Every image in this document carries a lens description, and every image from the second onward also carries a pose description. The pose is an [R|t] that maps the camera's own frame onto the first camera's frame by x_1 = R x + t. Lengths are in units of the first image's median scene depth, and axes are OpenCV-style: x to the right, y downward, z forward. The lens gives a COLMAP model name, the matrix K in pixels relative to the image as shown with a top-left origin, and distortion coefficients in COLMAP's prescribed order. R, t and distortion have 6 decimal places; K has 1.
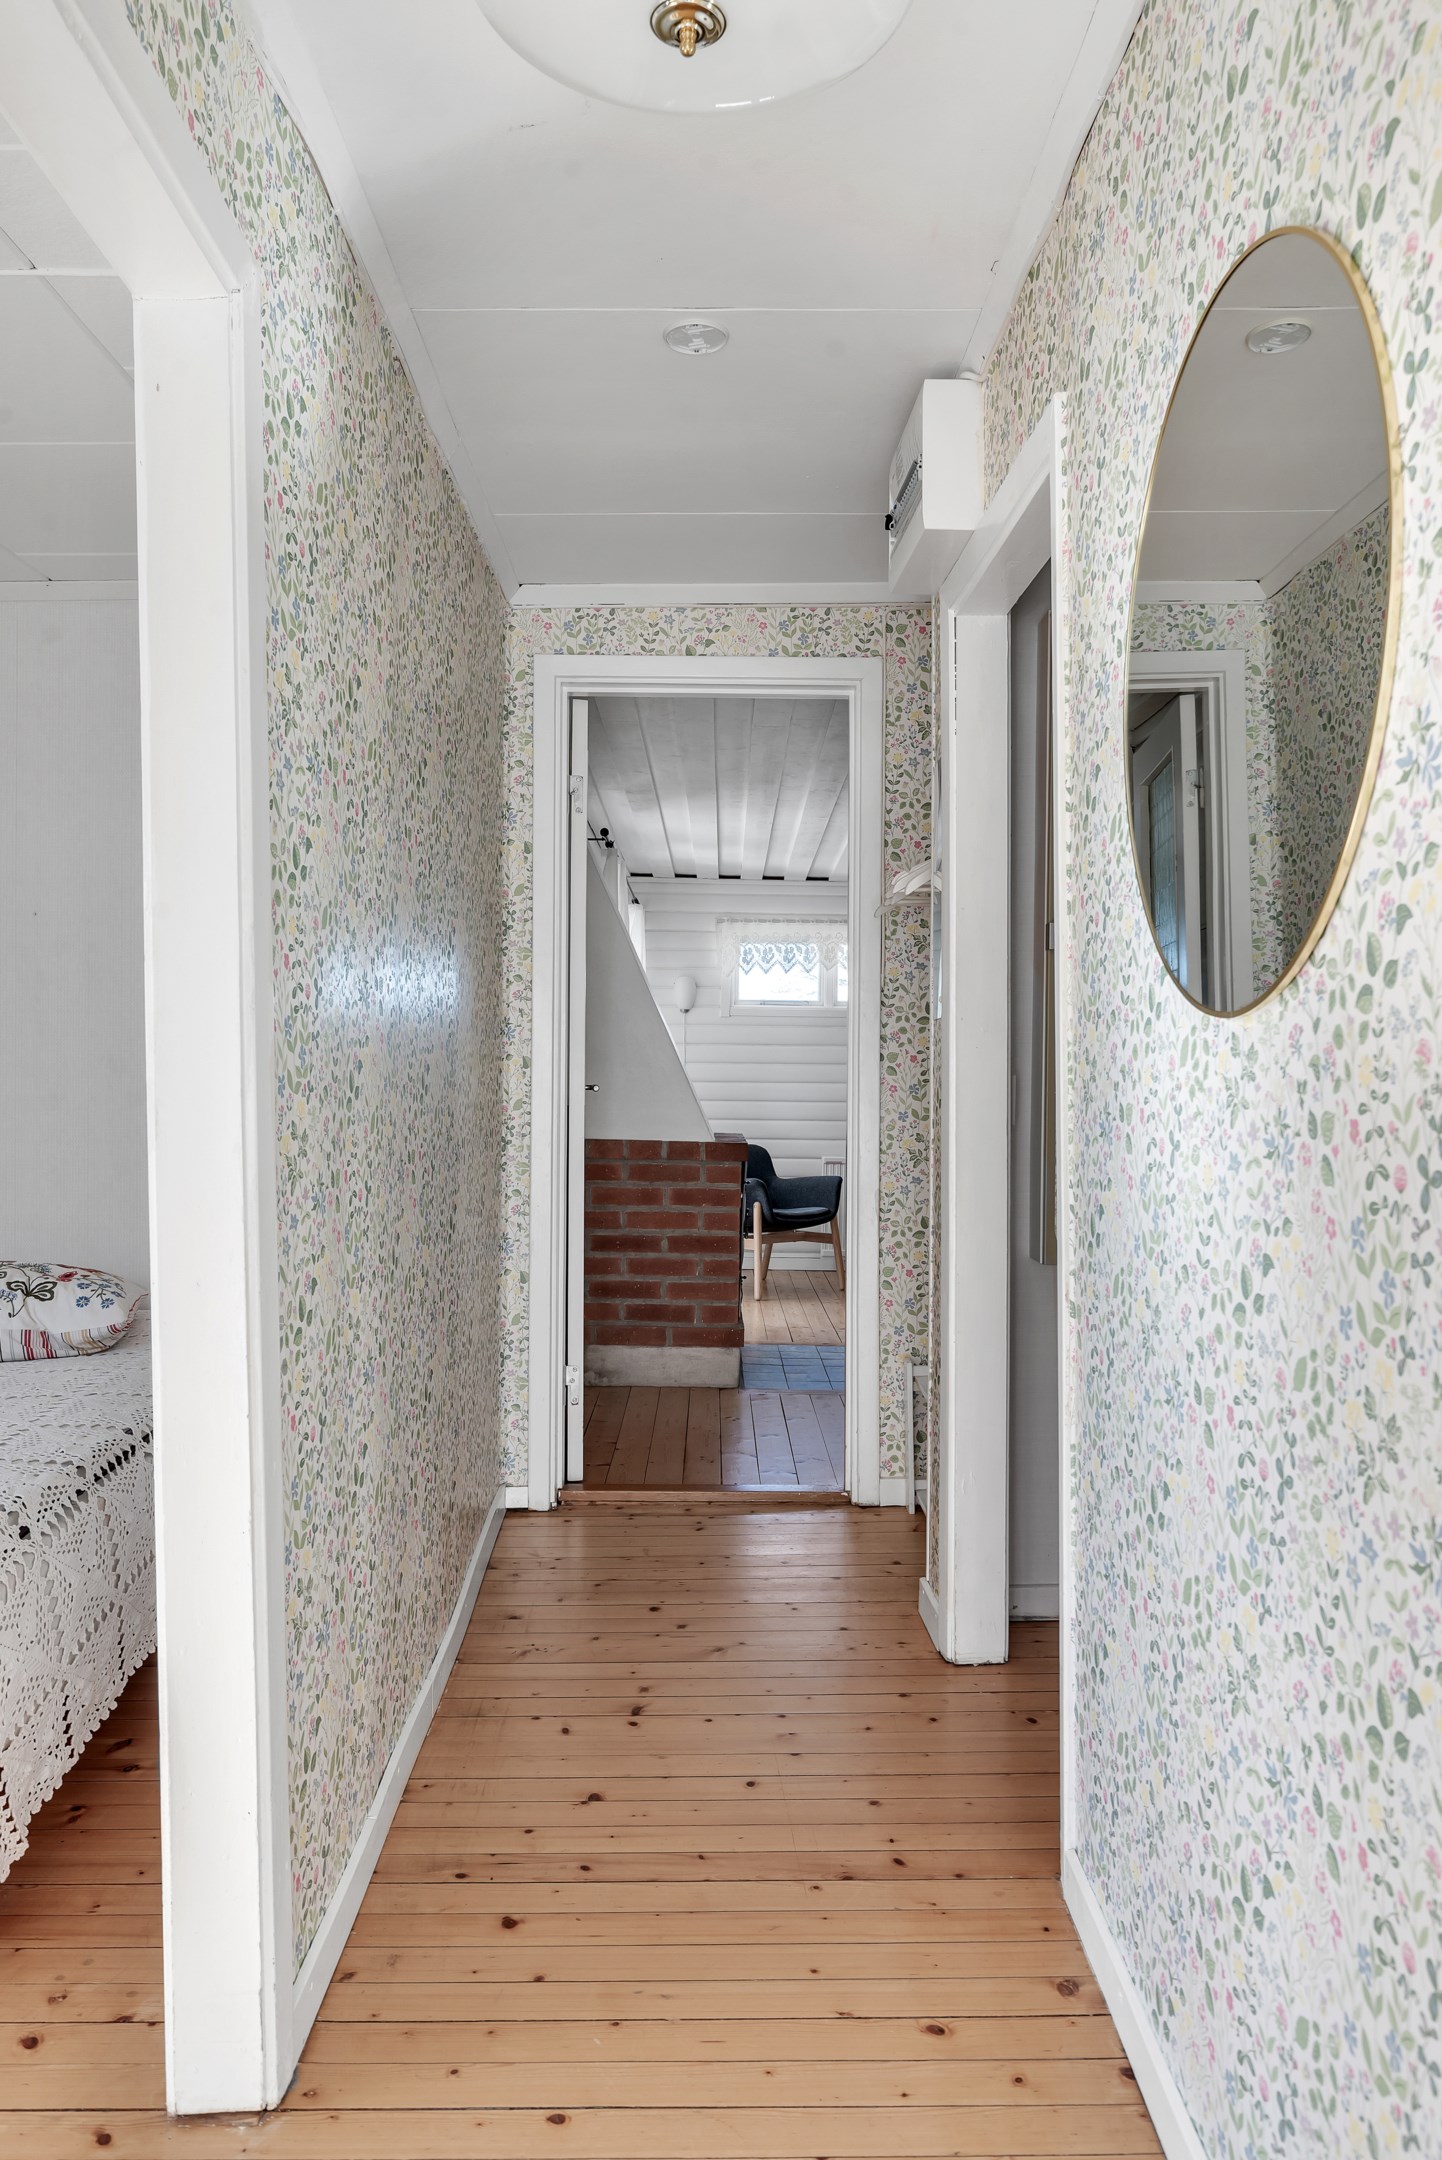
lens RADIAL K [[1546.0, 0, 731.9], [0, 1546.0, 1091.9], [0, 0, 1]] dist [0.000063, -0.003566]
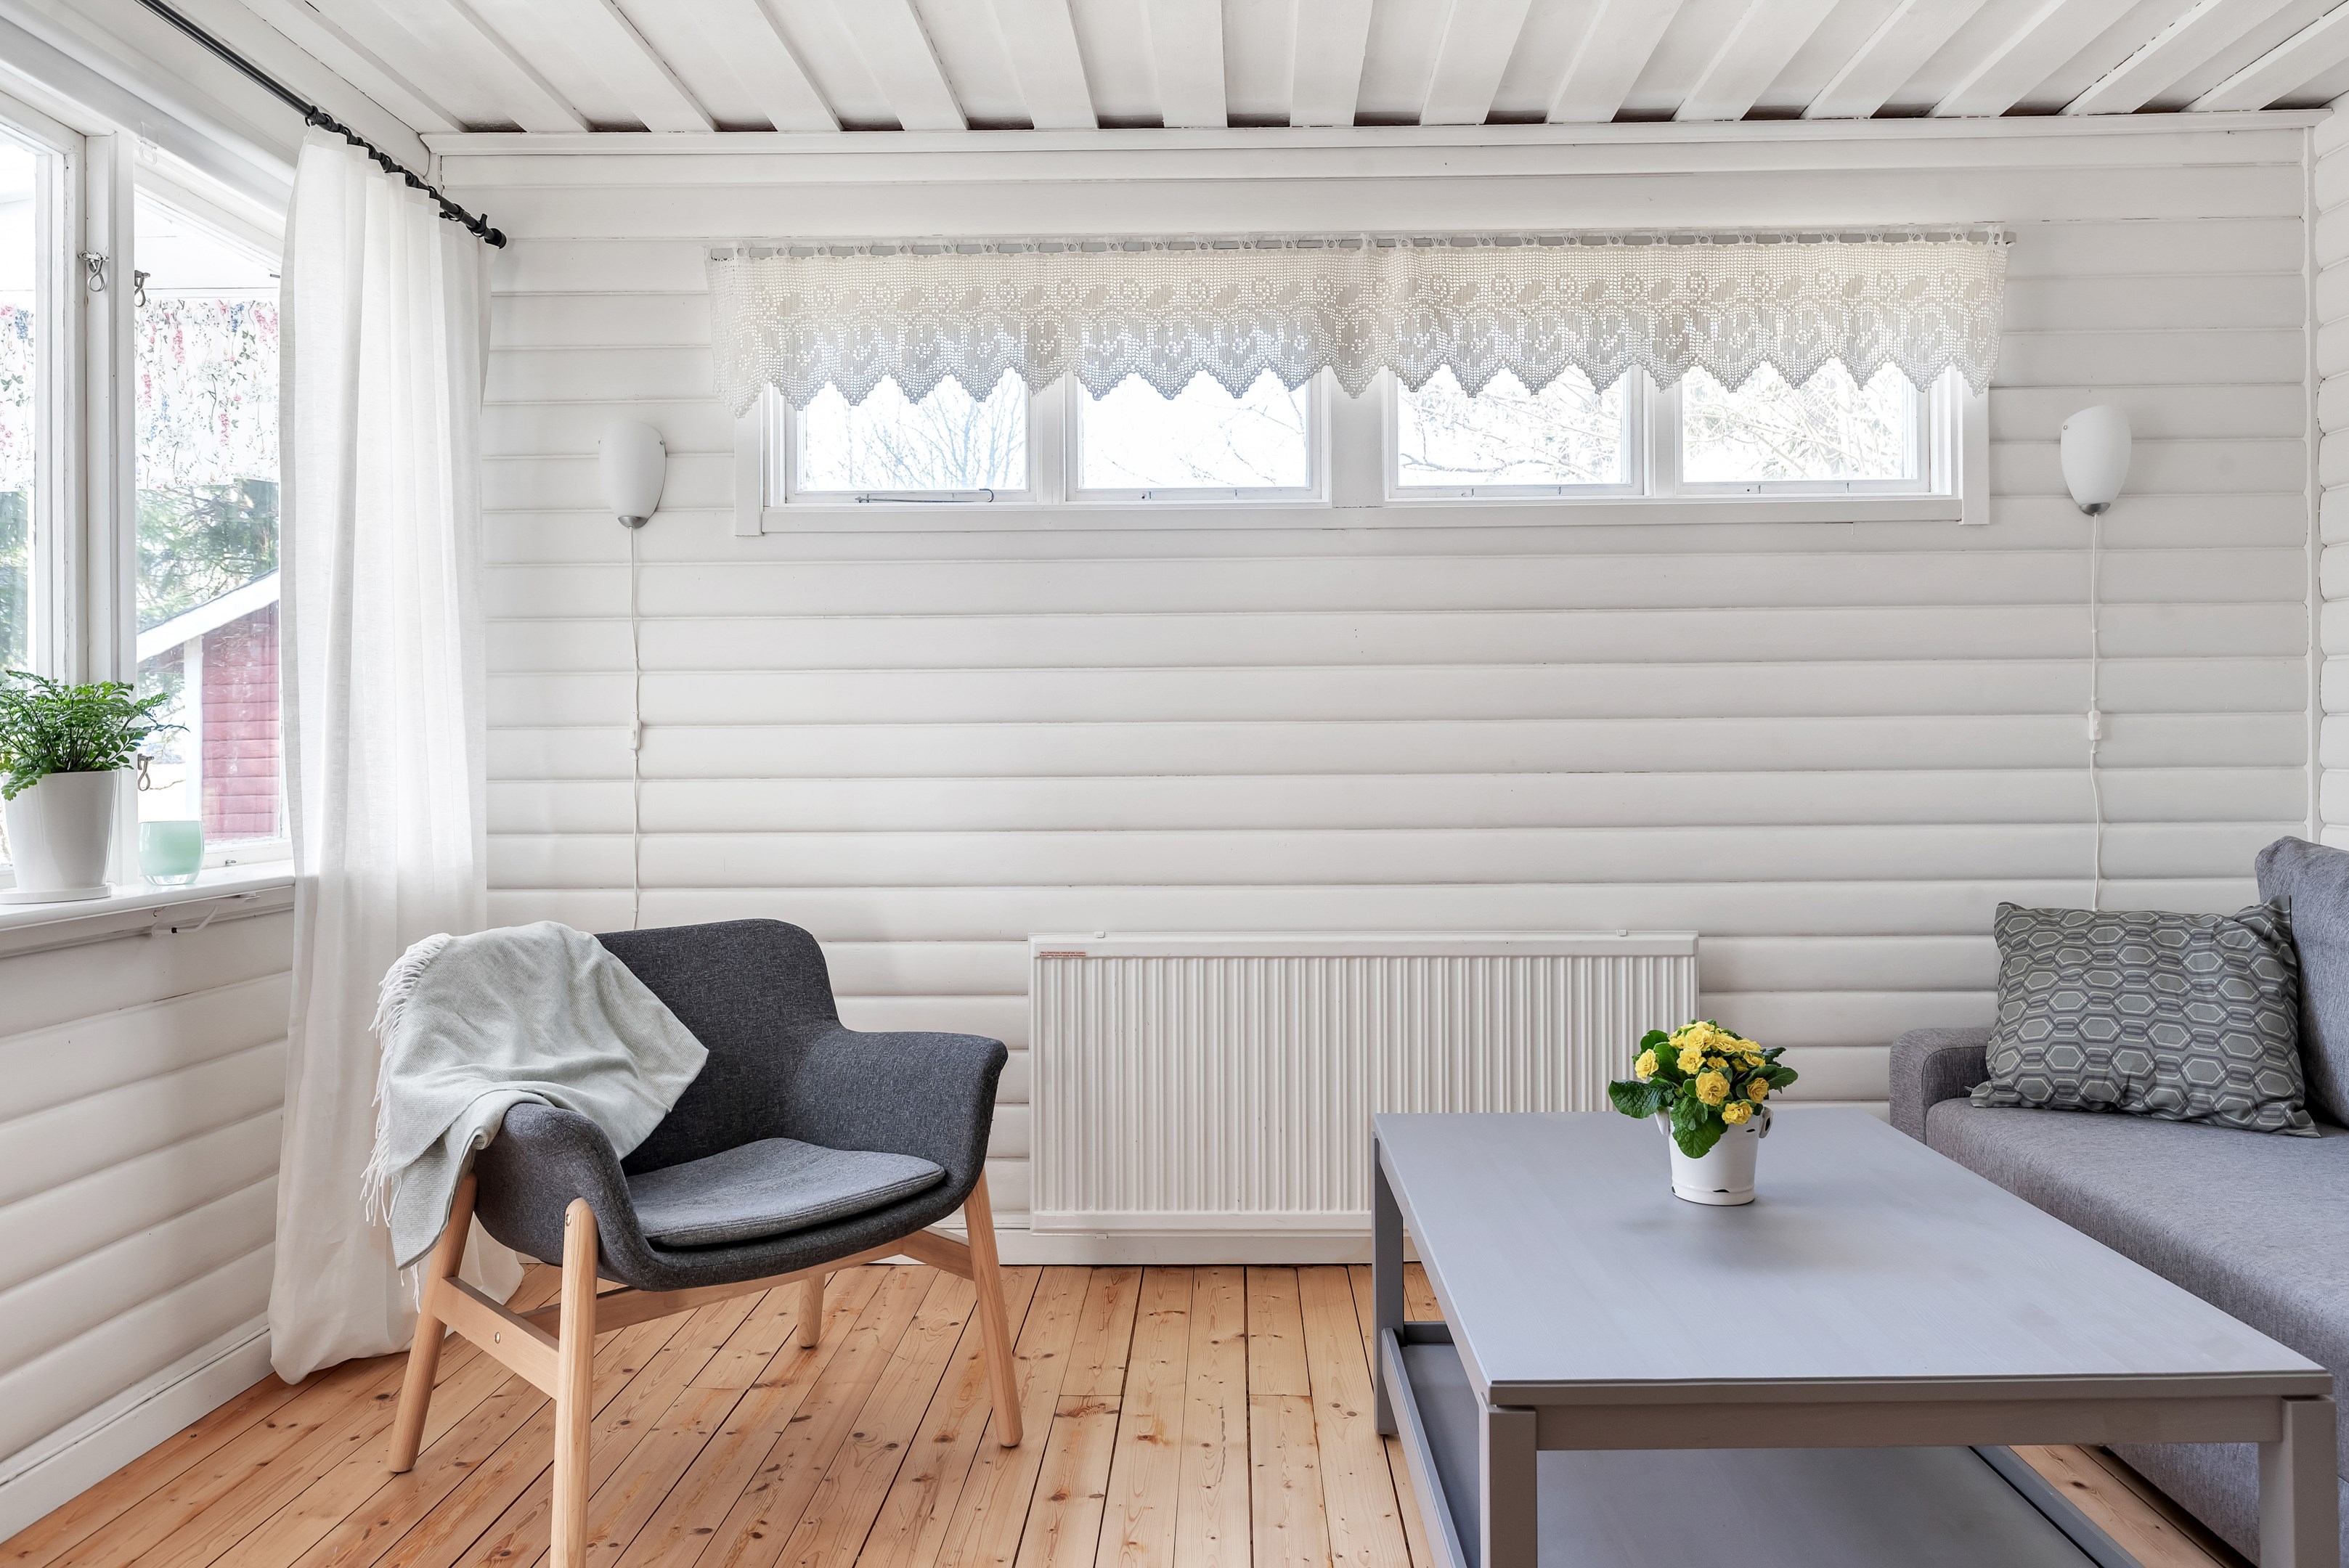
lens RADIAL K [[1530.7, 0, 1211.7], [0, 1530.7, 750.7], [0, 0, 1]] dist [-0.005084, -0.000128]
pose [[0.999350, -0.024350, -0.026587, 0.174973], [0.024348, 0.999703, -0.000417, 0.003620], [0.026589, -0.000231, 0.999646, 1.068987]]
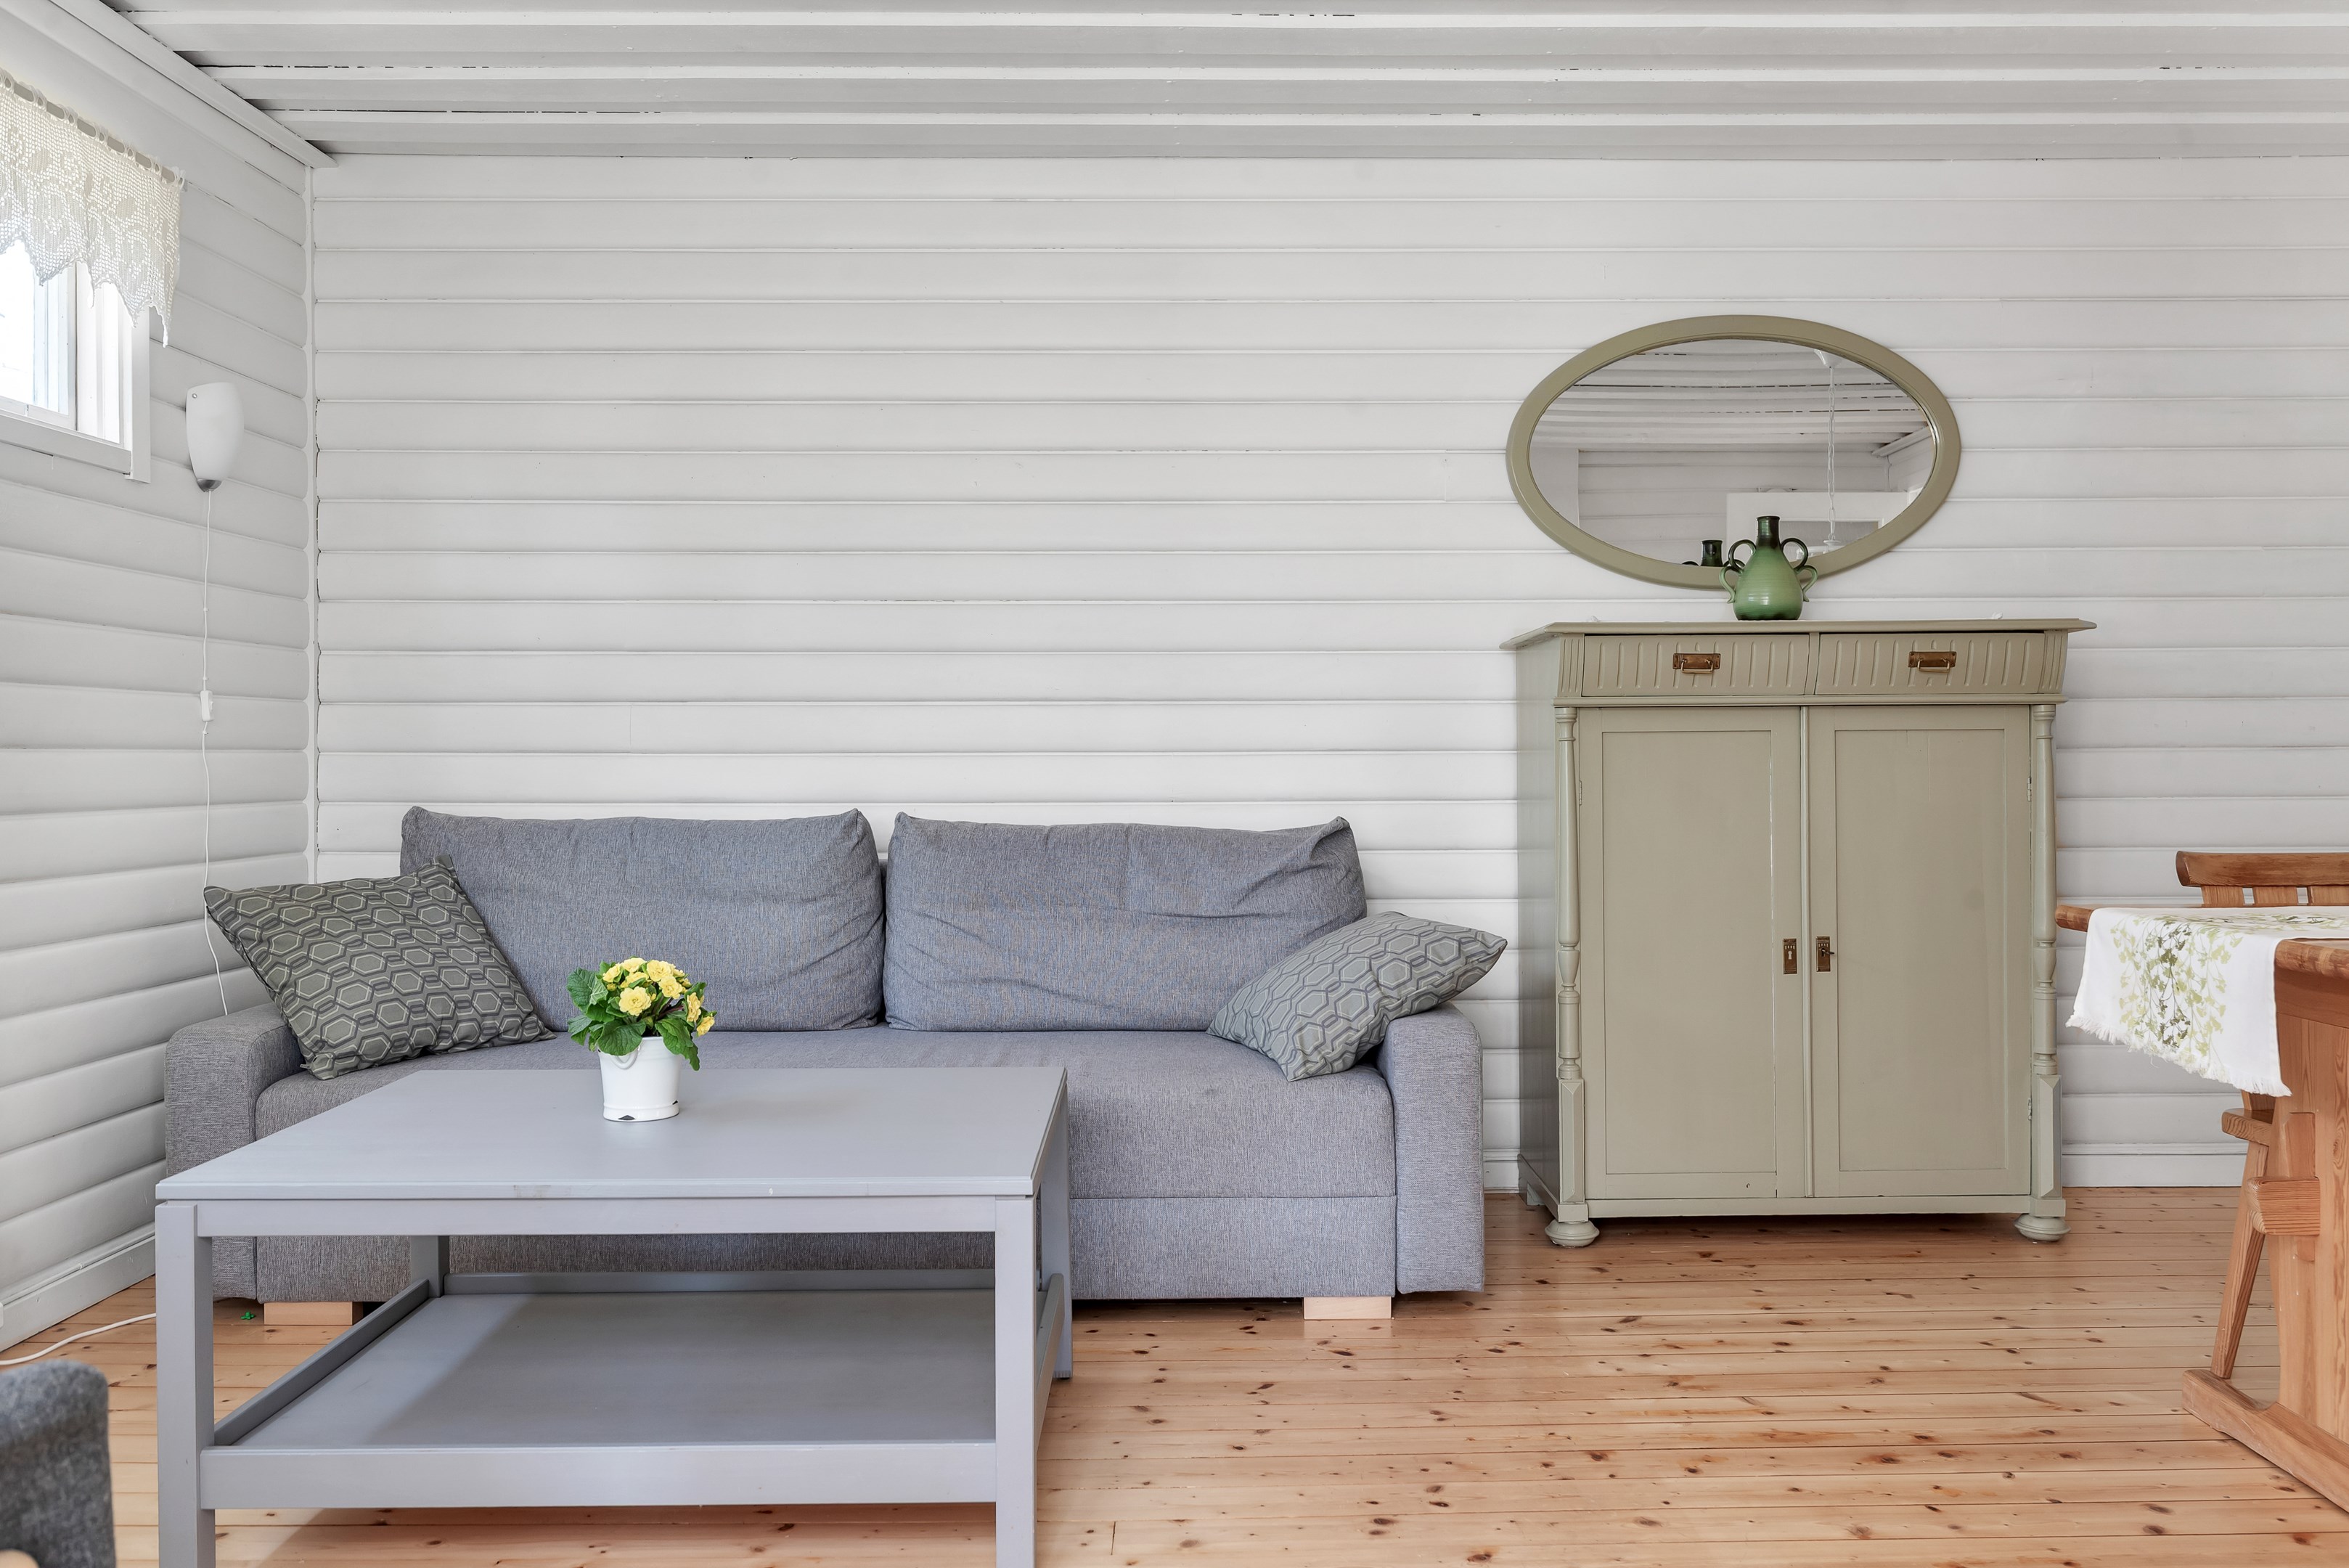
lens RADIAL K [[1804.5, 0, 1197.8], [0, 1804.5, 777.7], [0, 0, 1]] dist [-0.006475, 0.001789]
pose [[-0.002557, -0.026713, 0.999640, -0.168586], [0.003656, 0.999636, 0.026723, 0.012057], [-0.999990, 0.003723, -0.002458, 1.284215]]
